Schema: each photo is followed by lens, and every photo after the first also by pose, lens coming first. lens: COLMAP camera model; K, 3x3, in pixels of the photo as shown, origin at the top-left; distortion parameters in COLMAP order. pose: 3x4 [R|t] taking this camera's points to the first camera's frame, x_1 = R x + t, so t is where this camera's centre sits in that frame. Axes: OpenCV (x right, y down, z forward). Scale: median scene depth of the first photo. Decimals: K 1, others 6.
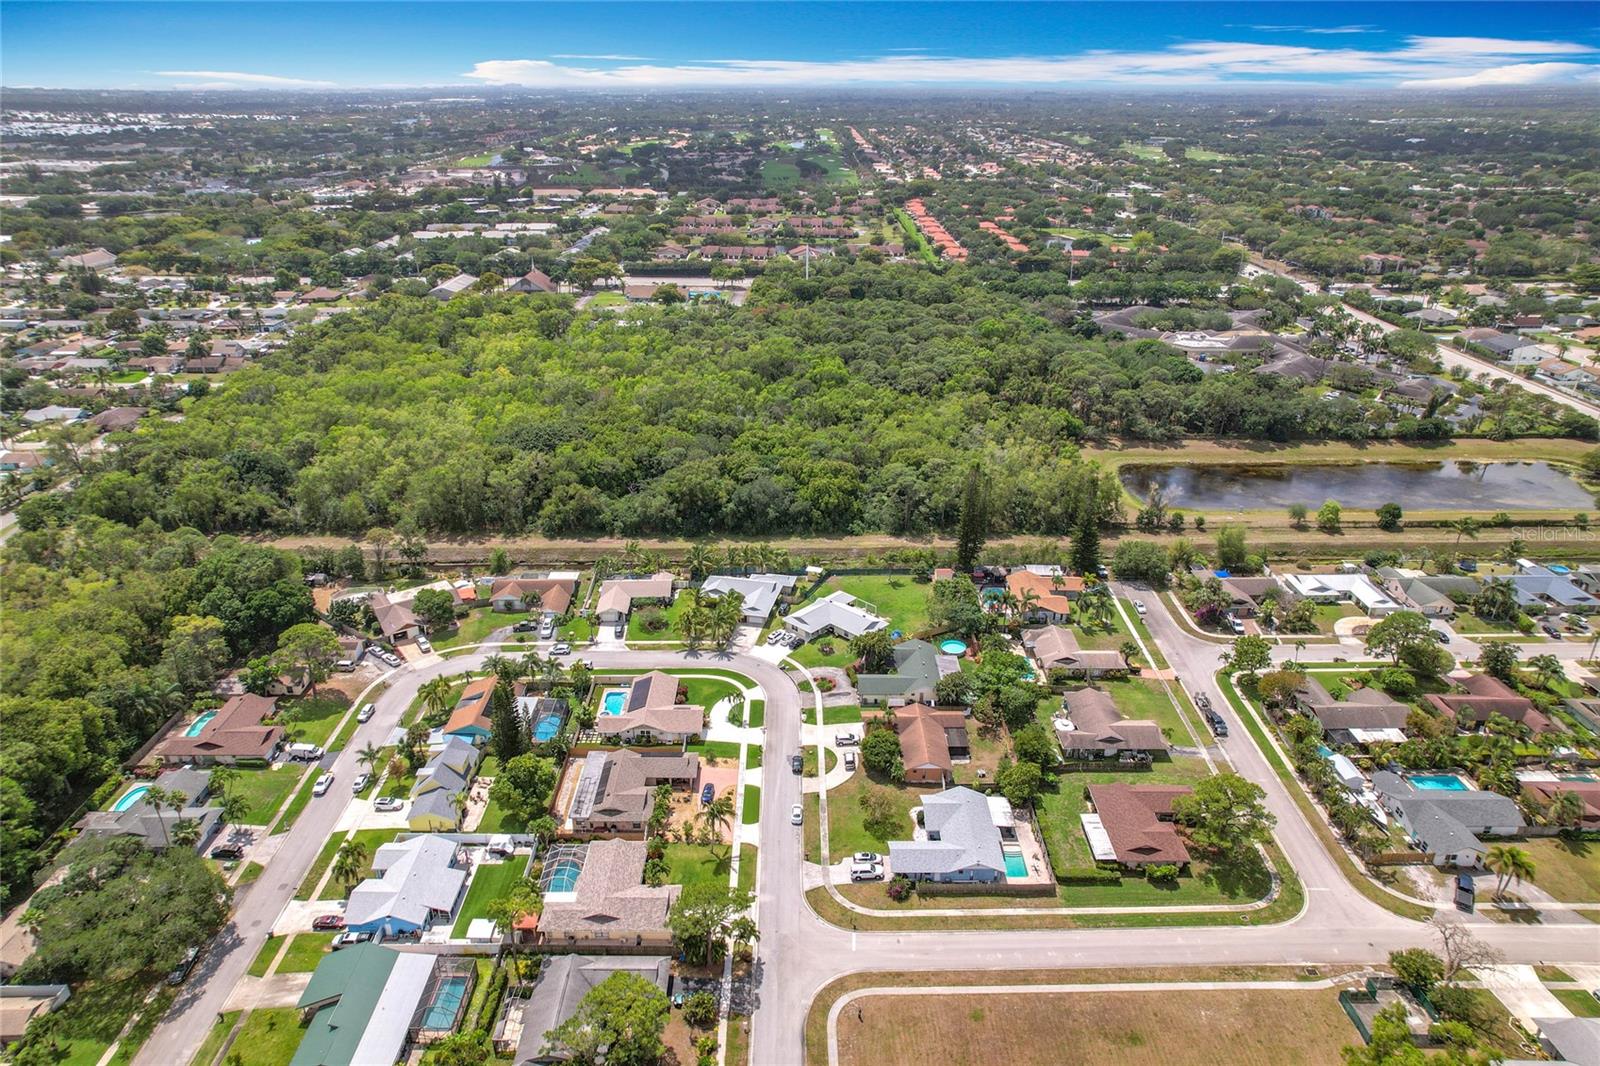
lens RADIAL K [[1028.9, 0, 800.0], [0, 1028.9, 533.0], [0, 0, 1]] dist [-0.018245, 0.003478]
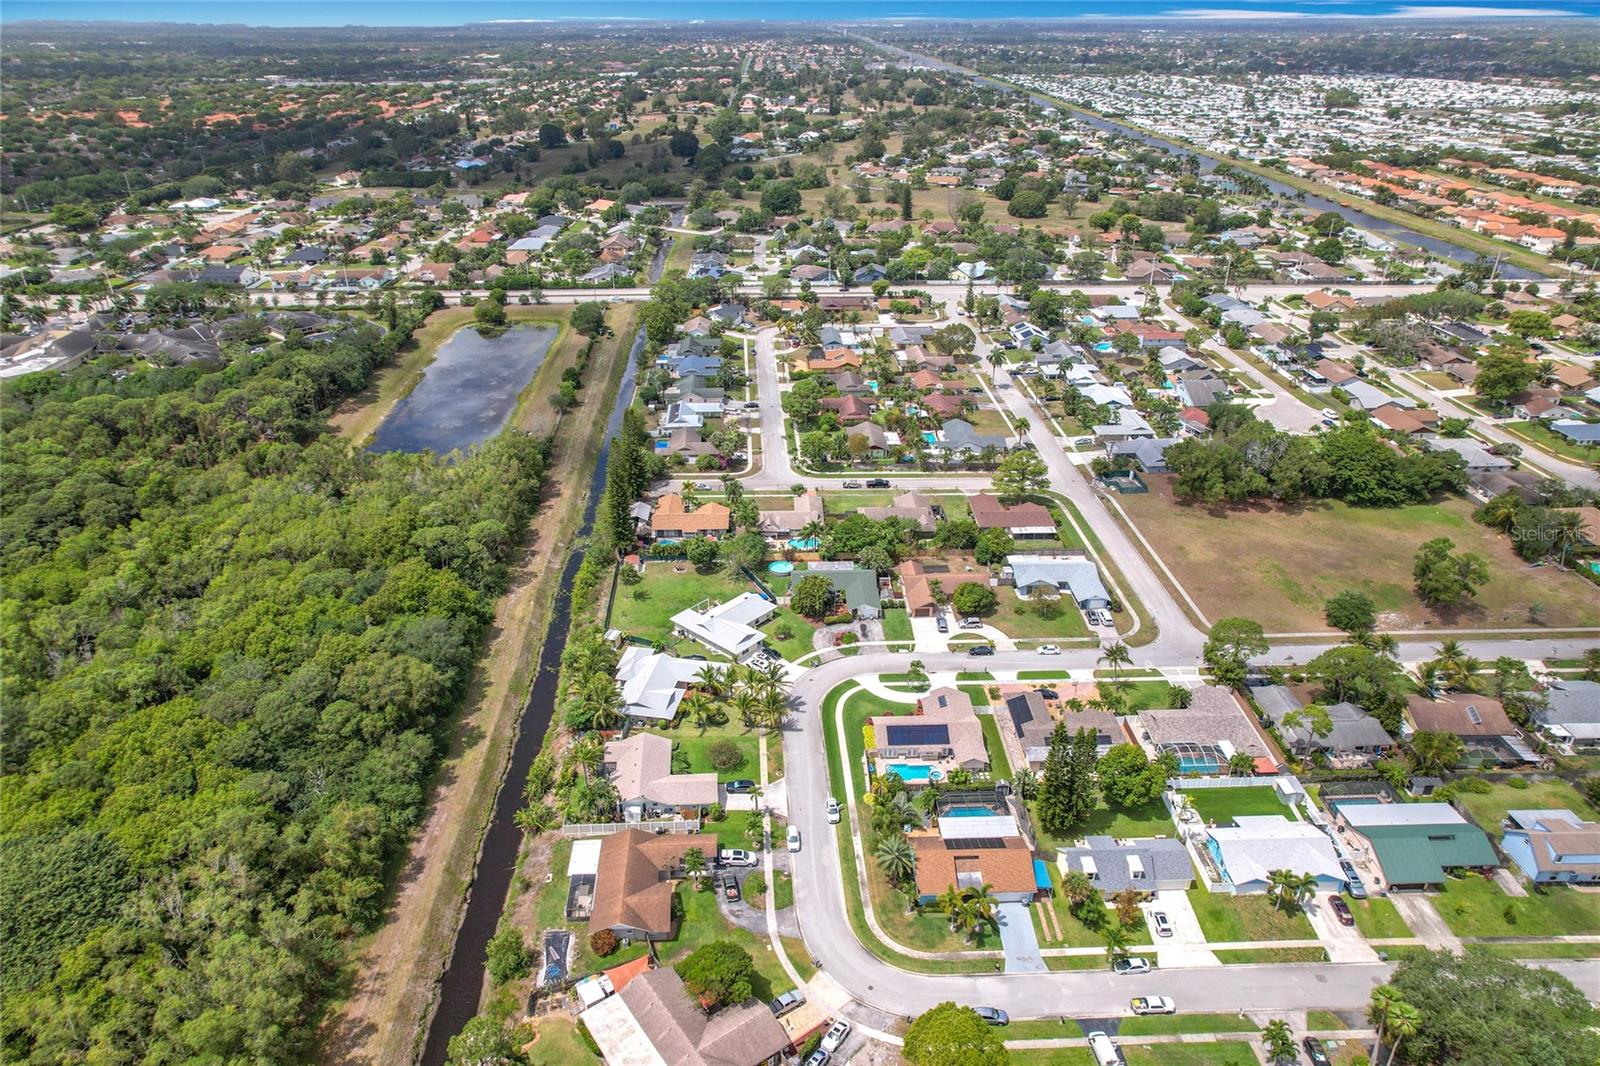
lens RADIAL K [[1028.9, 0, 800.0], [0, 1028.9, 533.0], [0, 0, 1]] dist [-0.018245, 0.003478]
pose [[-0.026673, -0.461857, 0.886553, -0.748258], [0.412613, 0.802709, 0.430591, -0.353478], [-0.910516, 0.377288, 0.169158, 0.767232]]
